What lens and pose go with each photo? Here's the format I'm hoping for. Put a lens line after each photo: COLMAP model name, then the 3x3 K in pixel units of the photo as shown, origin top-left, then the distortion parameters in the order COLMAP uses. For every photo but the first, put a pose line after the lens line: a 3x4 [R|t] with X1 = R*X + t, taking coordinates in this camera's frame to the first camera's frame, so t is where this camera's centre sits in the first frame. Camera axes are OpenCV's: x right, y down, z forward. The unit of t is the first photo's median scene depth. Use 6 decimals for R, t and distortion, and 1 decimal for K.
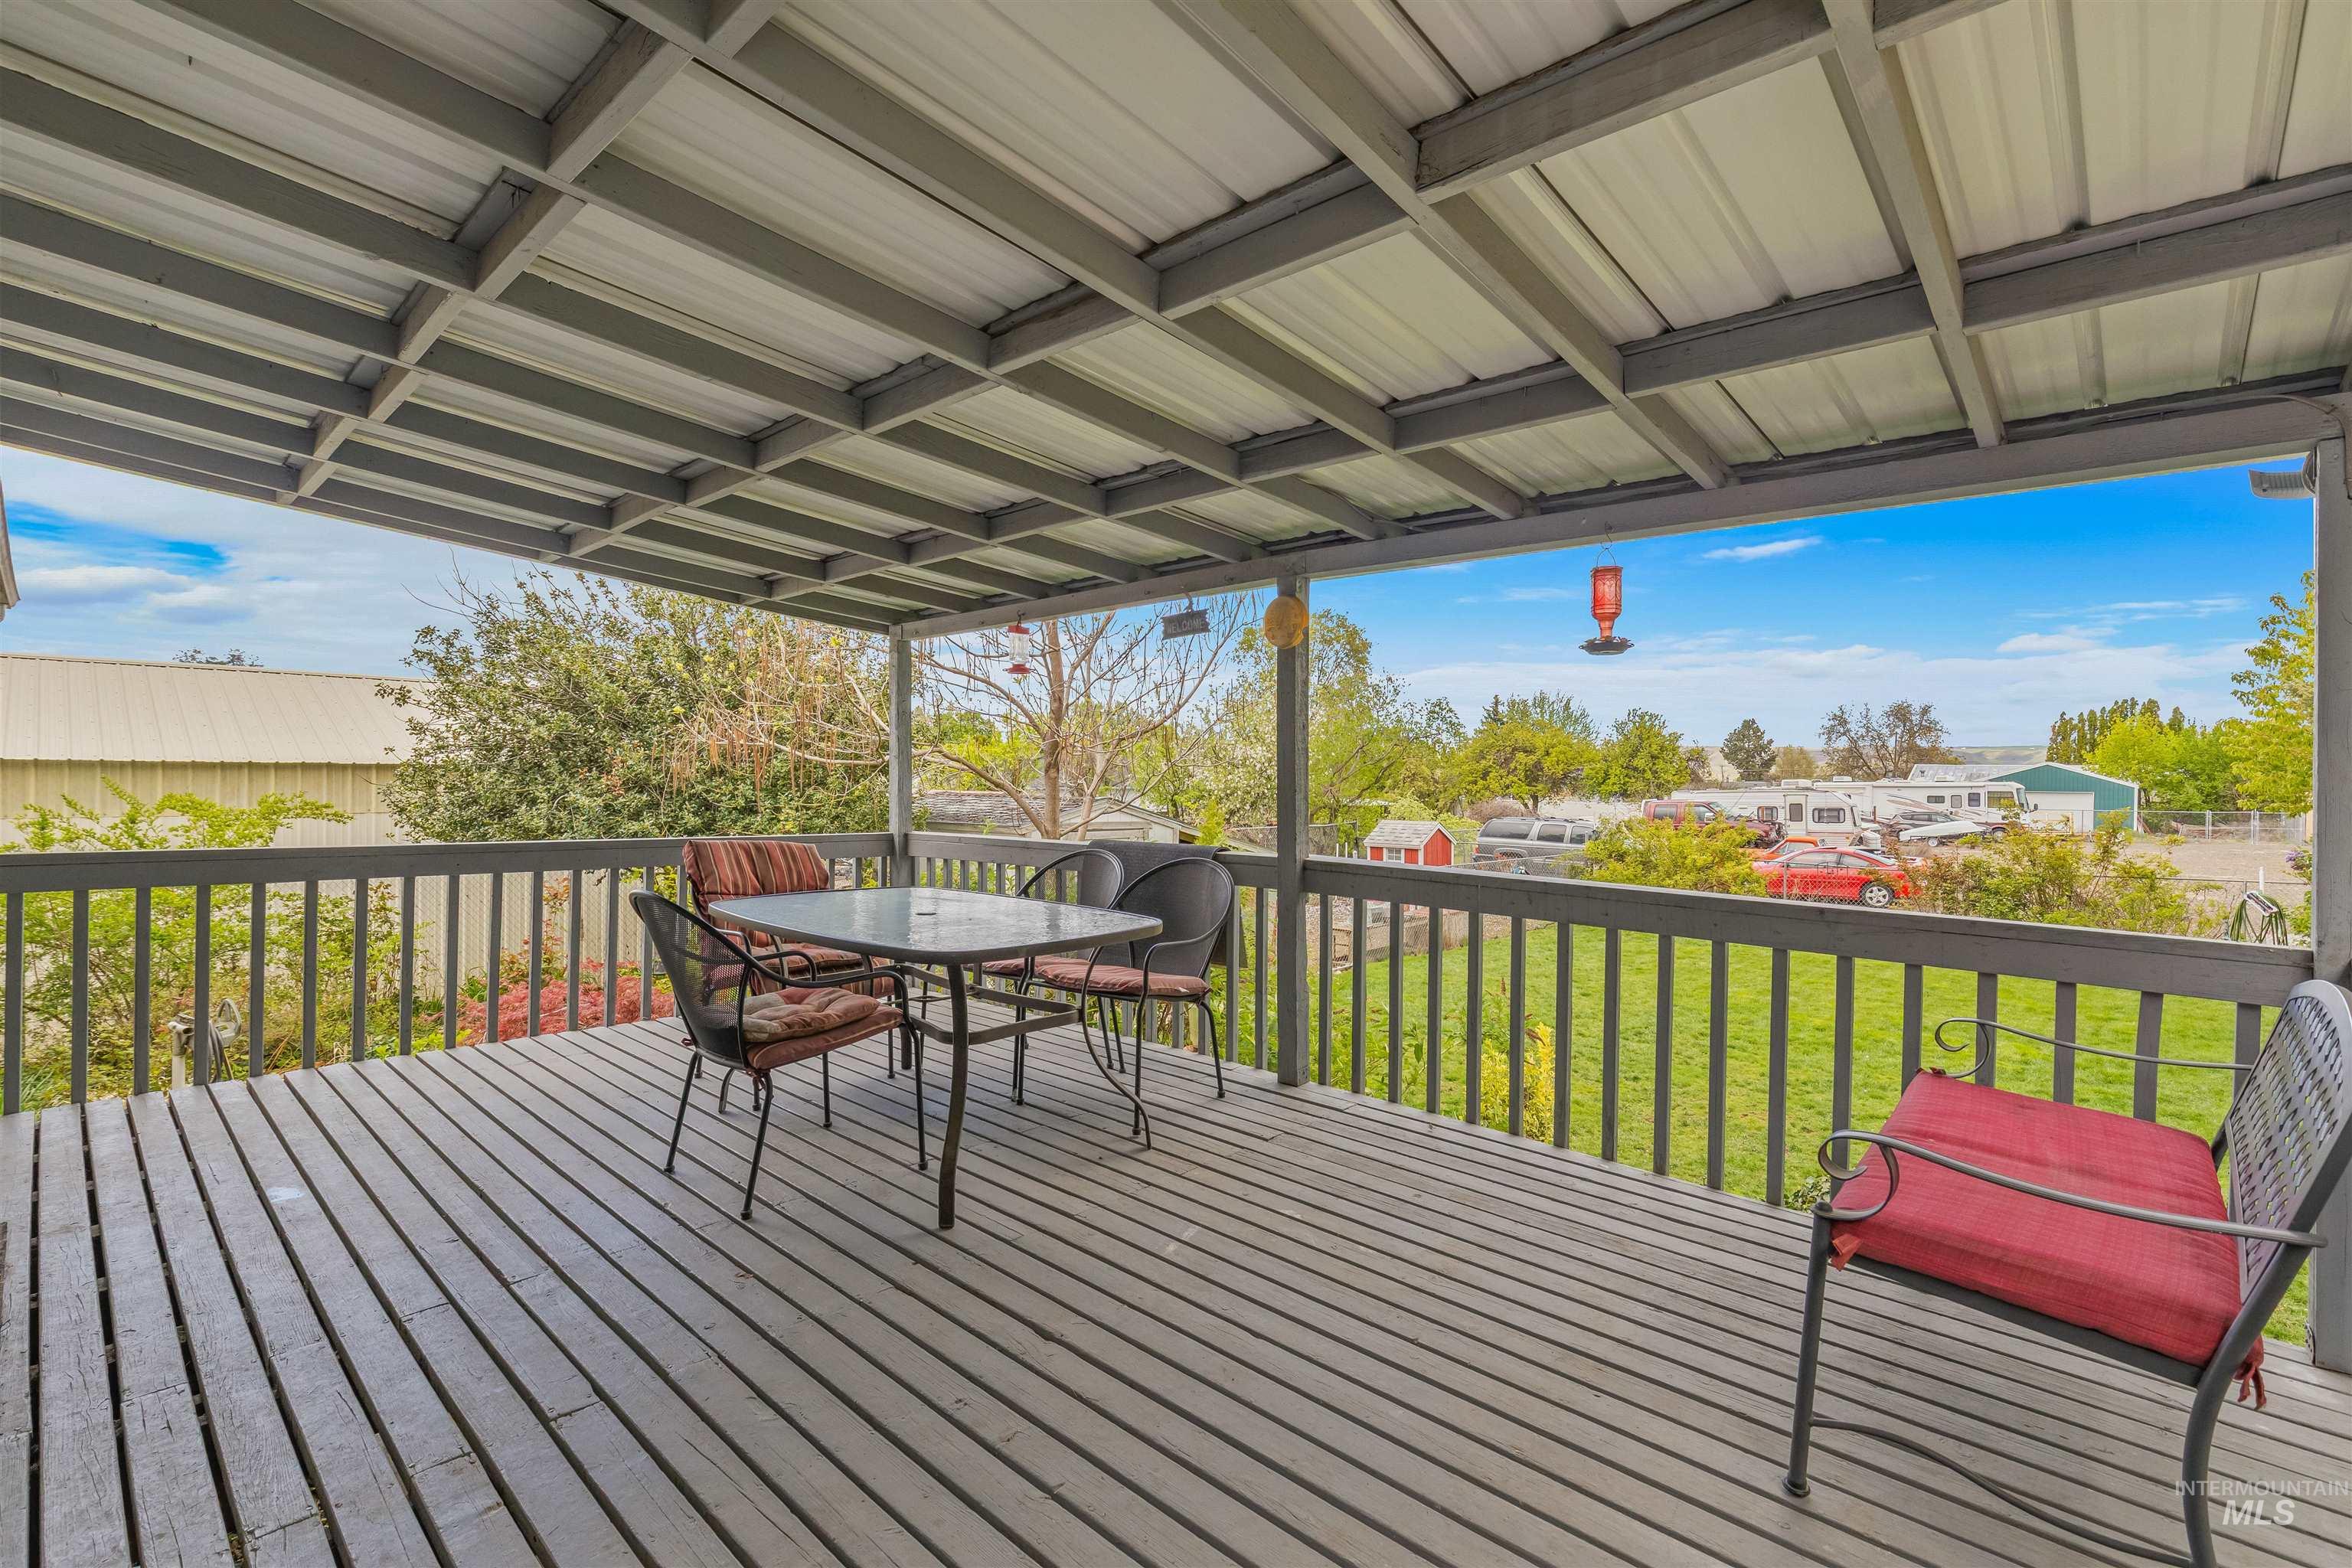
lens RADIAL K [[1049.7, 0, 1195.4], [0, 1049.7, 777.7], [0, 0, 1]] dist [-0.001663, -0.000408]
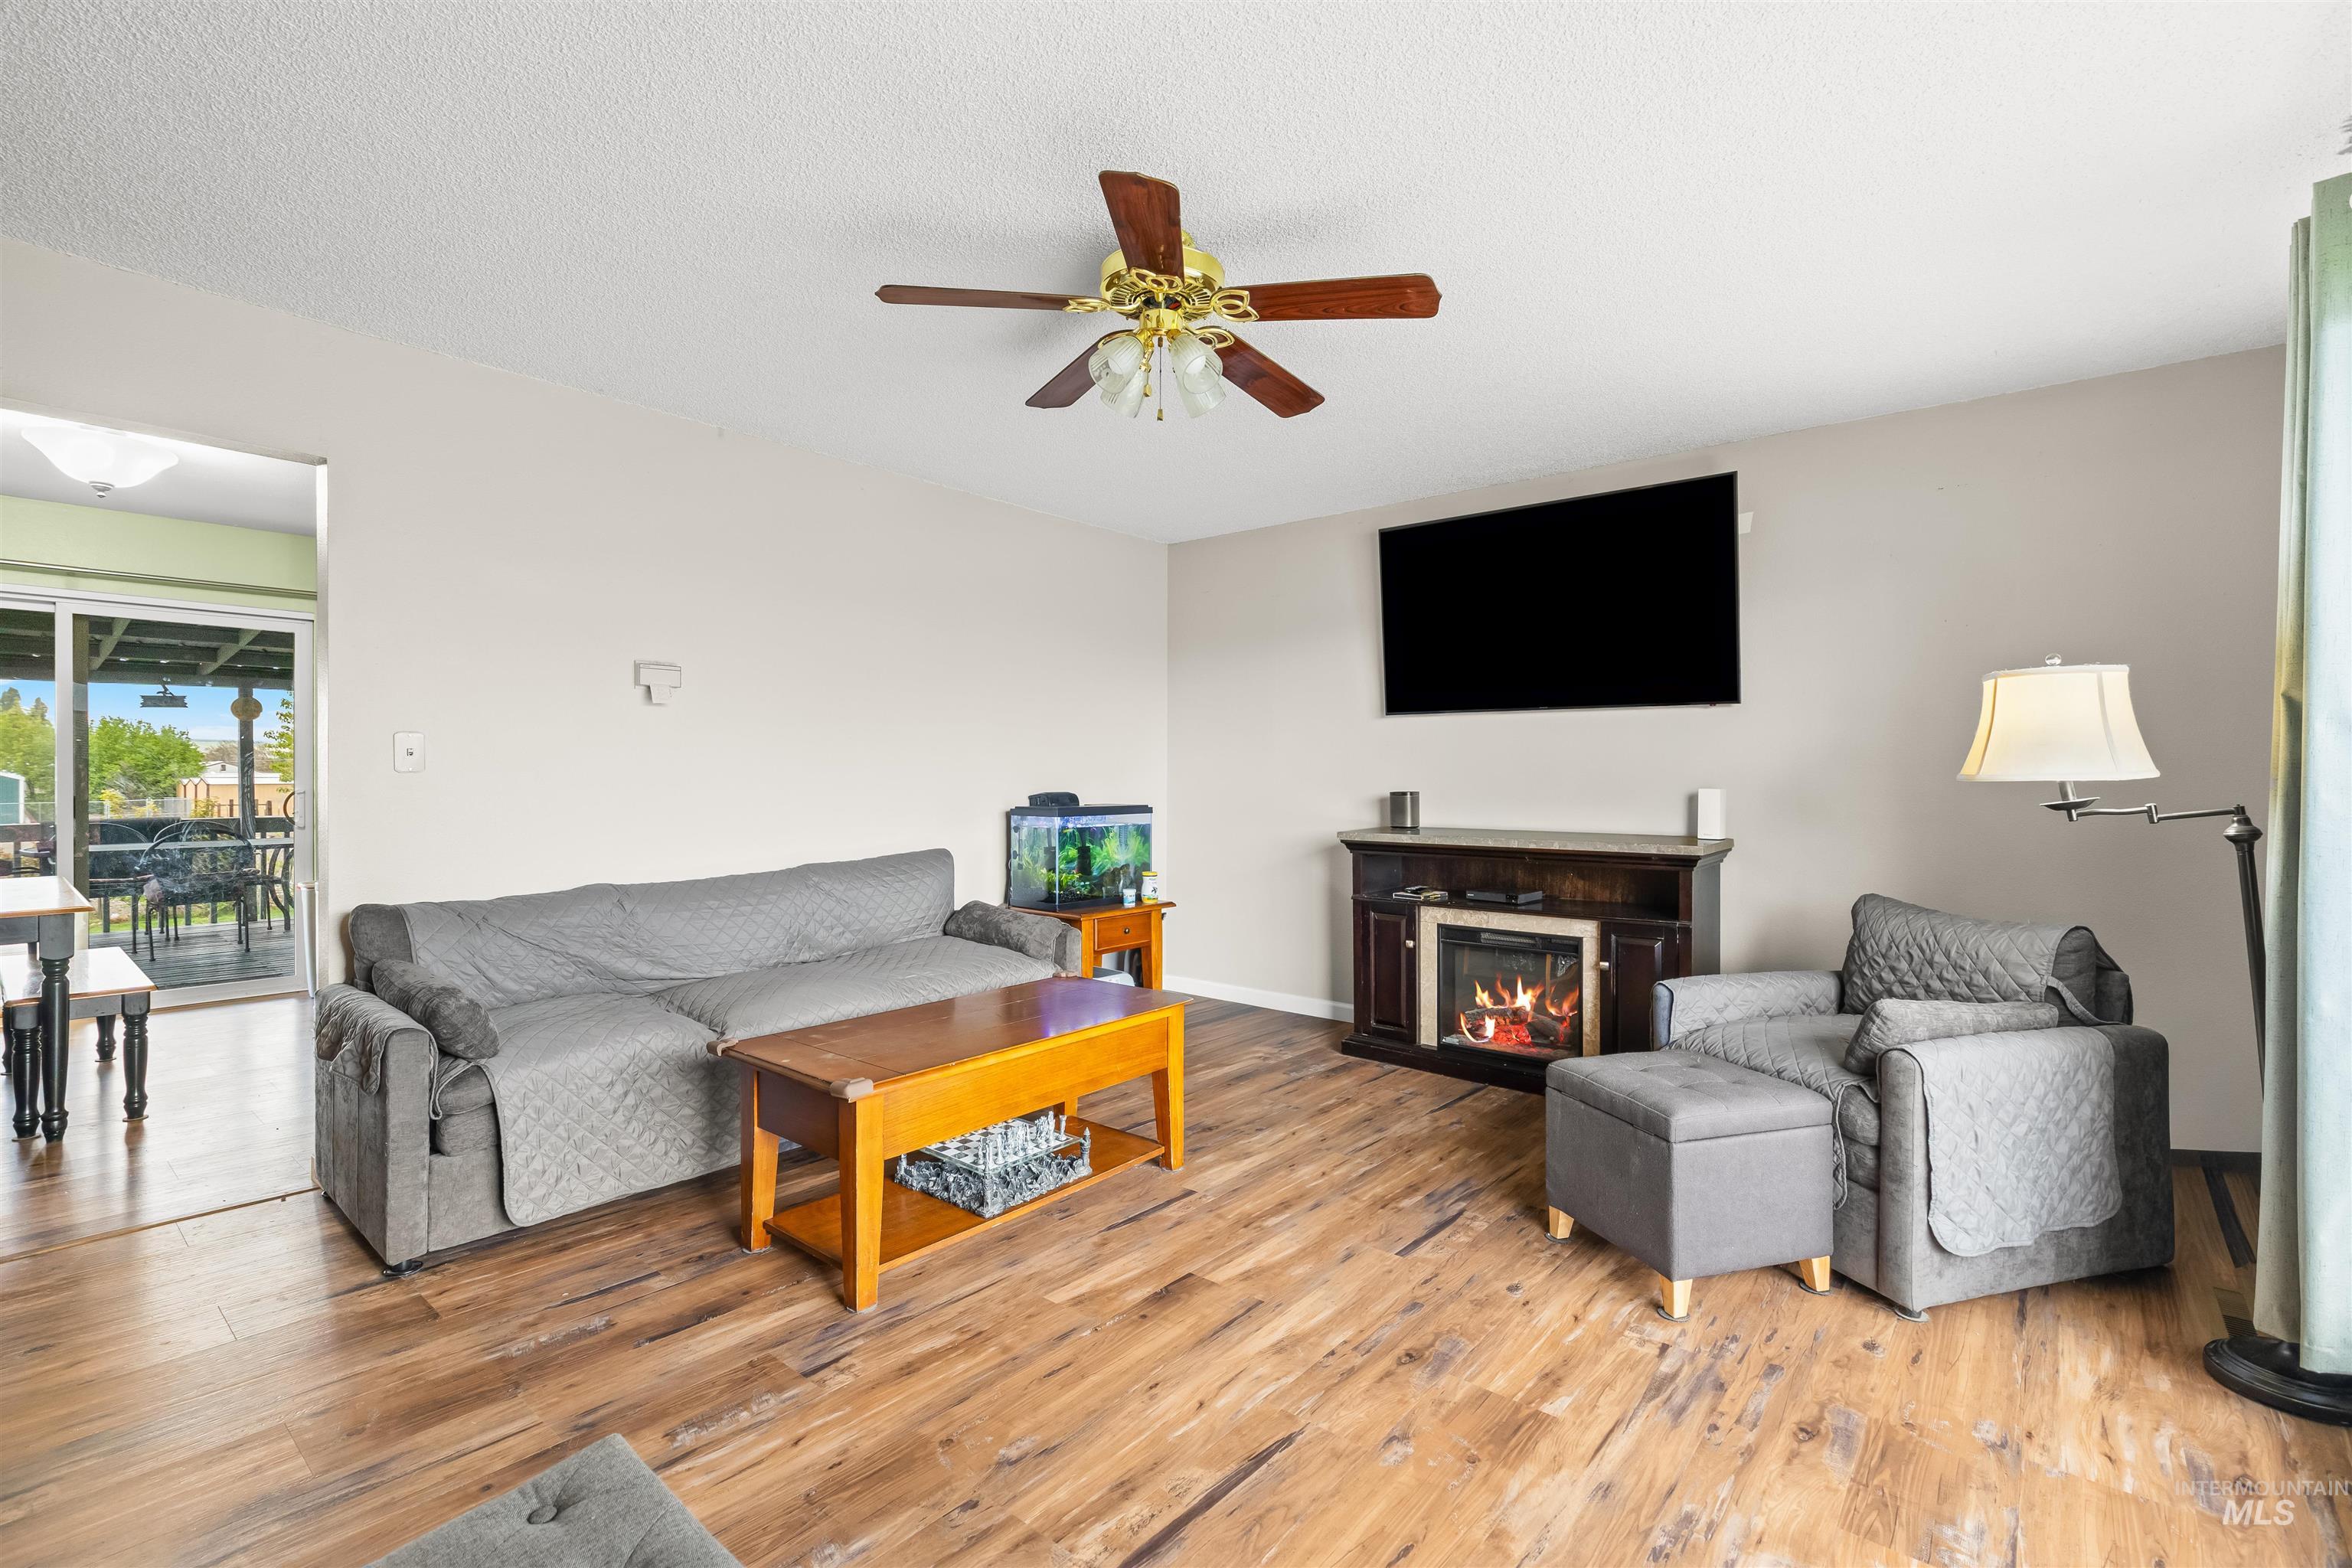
lens RADIAL K [[1056.0, 0, 1193.4], [0, 1056.0, 774.3], [0, 0, 1]] dist [-0.002886, -0.000002]
pose [[-0.044244, -0.013769, 0.998926, -0.947579], [0.006990, 0.999876, 0.014092, -0.012677], [-0.998996, 0.007606, -0.044142, -0.367497]]
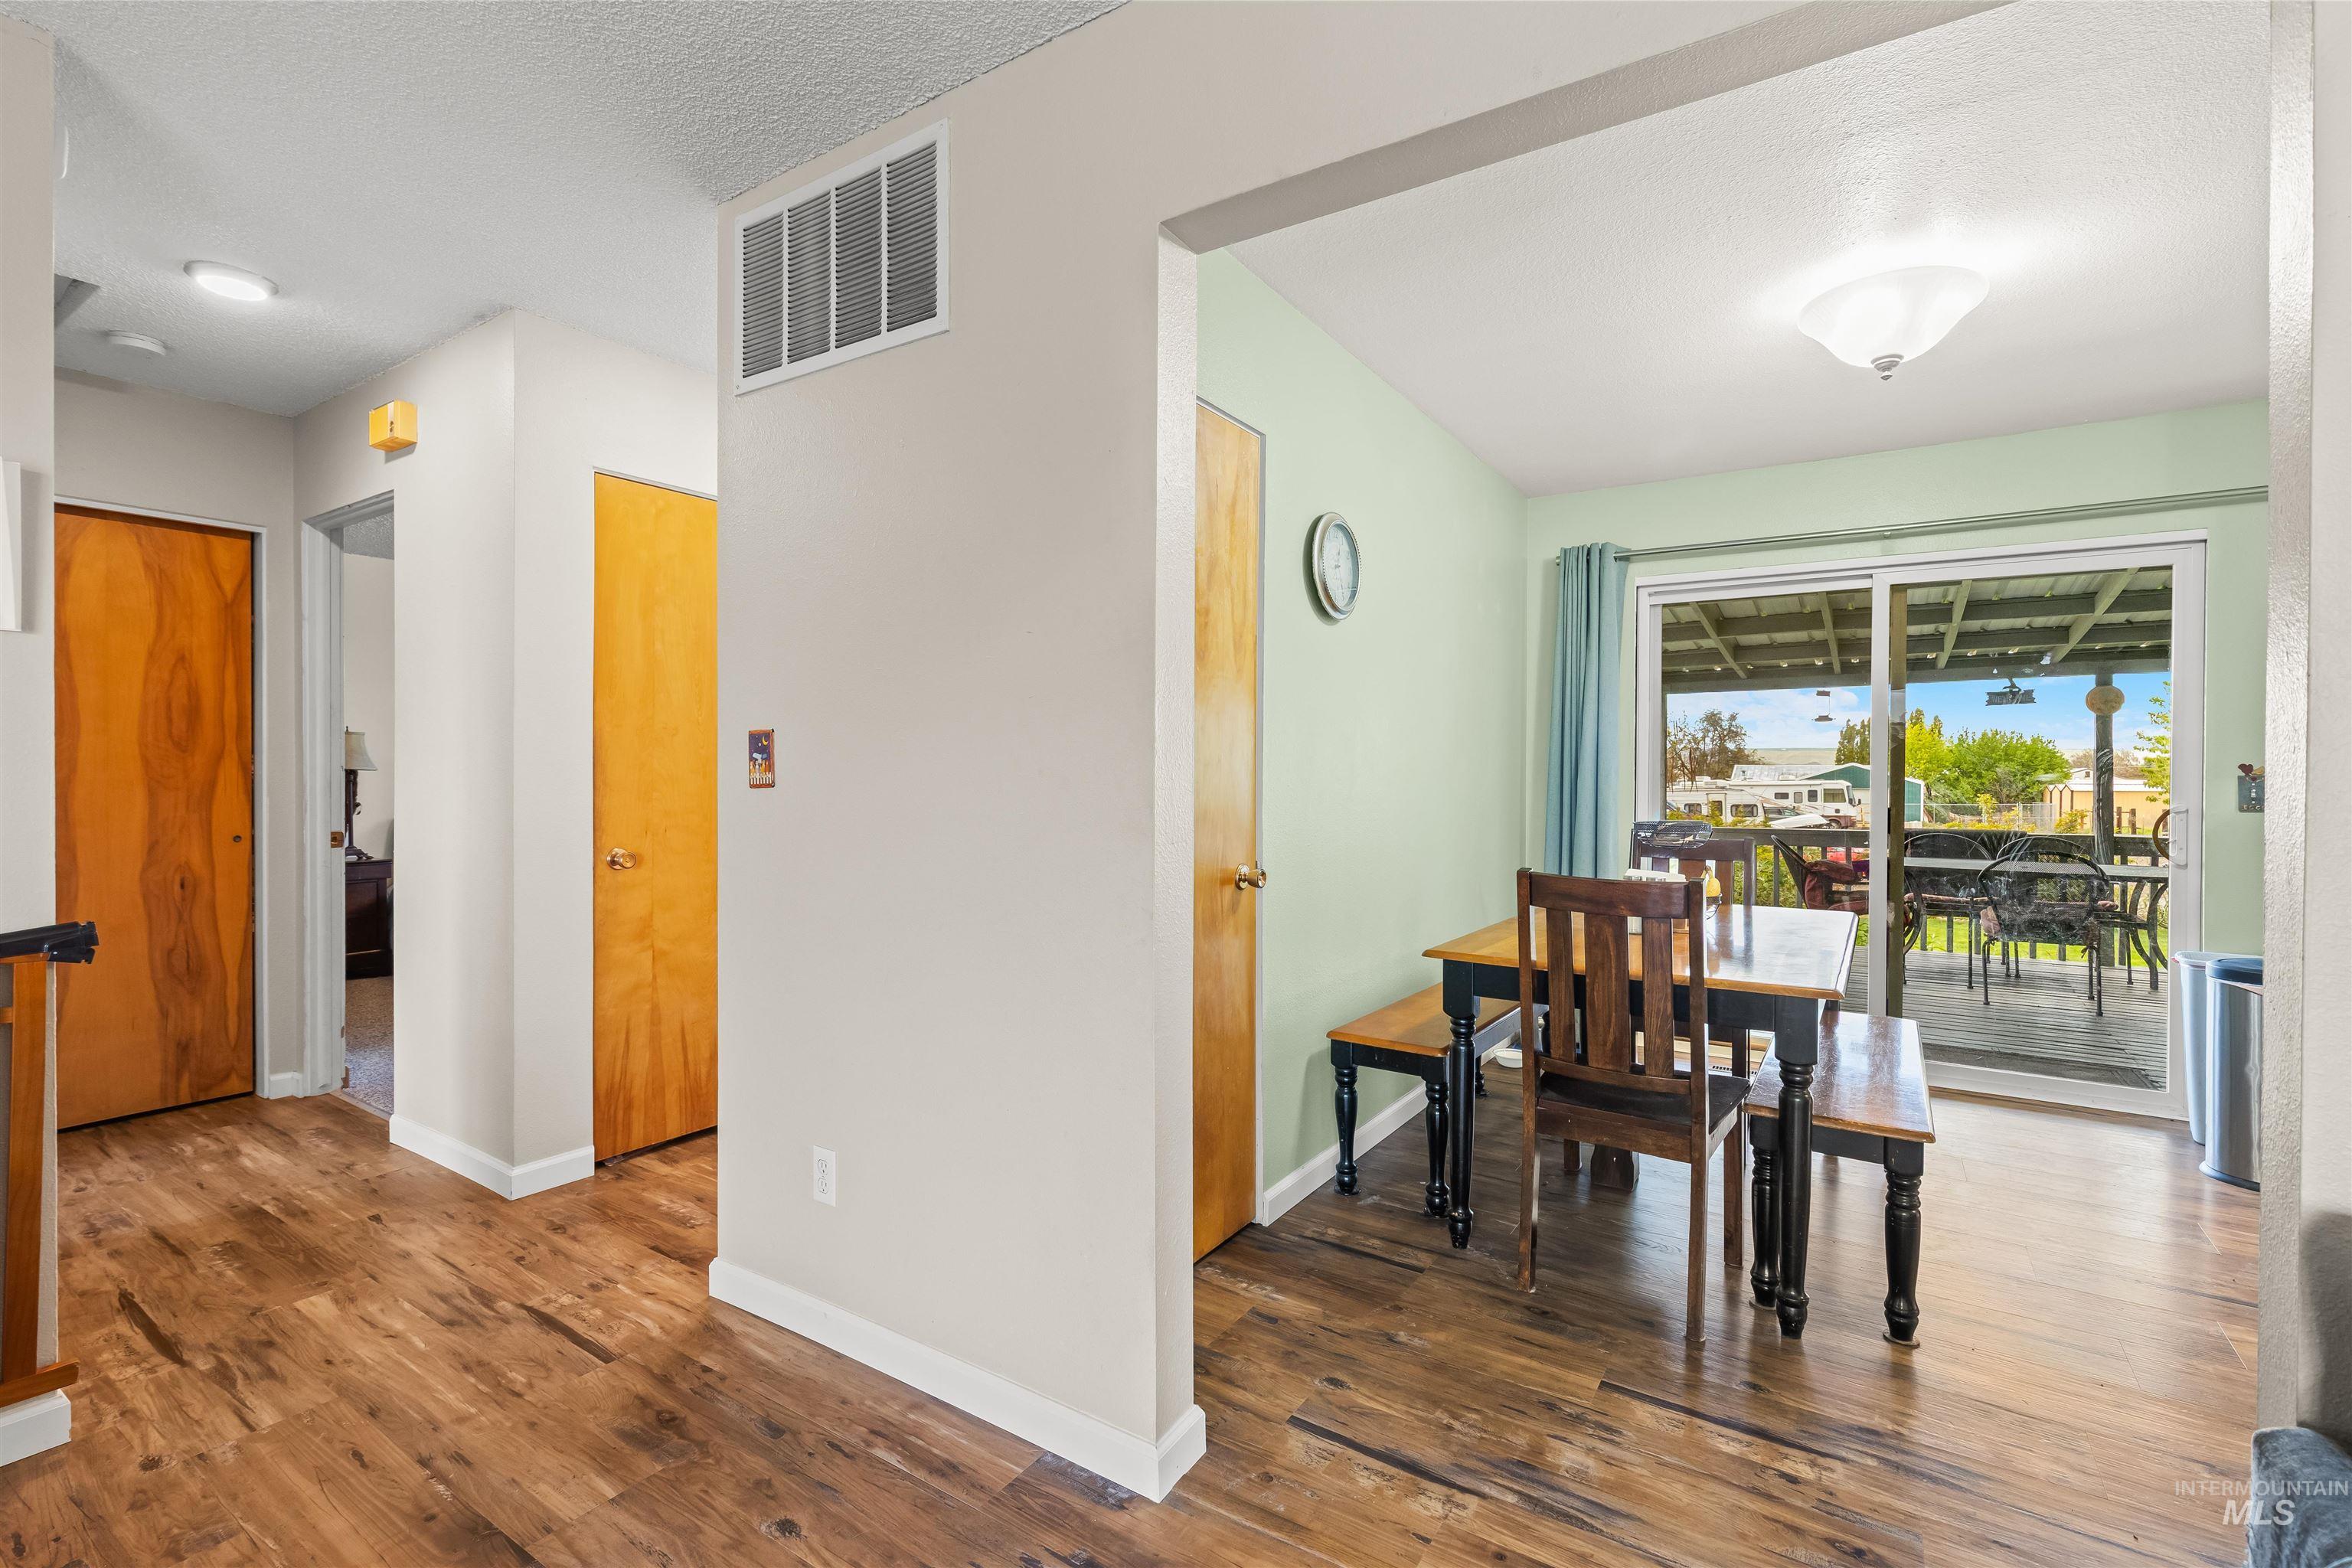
lens RADIAL K [[1036.4, 0, 1183.9], [0, 1036.4, 781.9], [0, 0, 1]] dist [-0.001068, 0.000008]
pose [[0.988281, -0.007867, 0.152443, -0.736633], [0.007697, 0.999969, 0.001706, -0.011546], [-0.152452, -0.000513, 0.988311, -0.198767]]
